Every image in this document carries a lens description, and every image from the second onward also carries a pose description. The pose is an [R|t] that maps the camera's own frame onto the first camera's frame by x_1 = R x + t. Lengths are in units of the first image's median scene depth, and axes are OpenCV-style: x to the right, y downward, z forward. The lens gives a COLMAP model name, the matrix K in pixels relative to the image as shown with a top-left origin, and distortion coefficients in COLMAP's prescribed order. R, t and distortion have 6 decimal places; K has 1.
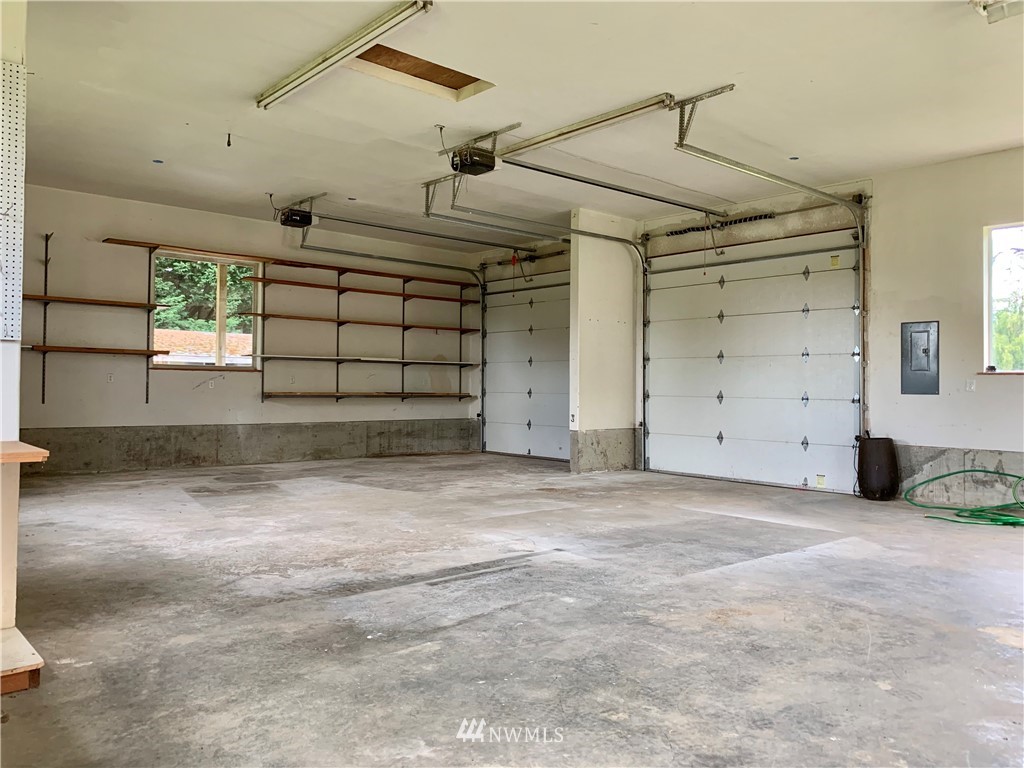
lens RADIAL K [[777.9, 0, 506.8], [0, 777.9, 380.8], [0, 0, 1]] dist [0.039043, 0.000211]
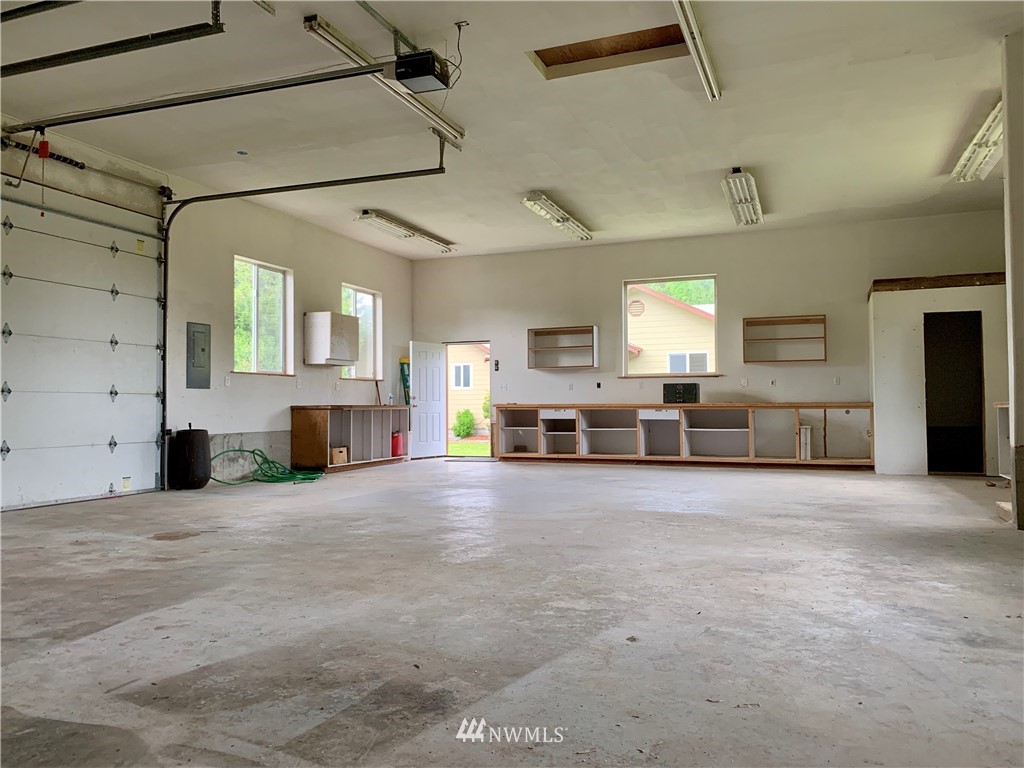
lens RADIAL K [[775.1, 0, 512.0], [0, 775.1, 384.0], [0, 0, 1]] dist [0.096730, -0.204240]
pose [[-0.460121, 0.023684, 0.887540, -0.635201], [-0.001578, 0.999621, -0.027493, 0.038788], [-0.887855, -0.014050, -0.459909, 1.069478]]
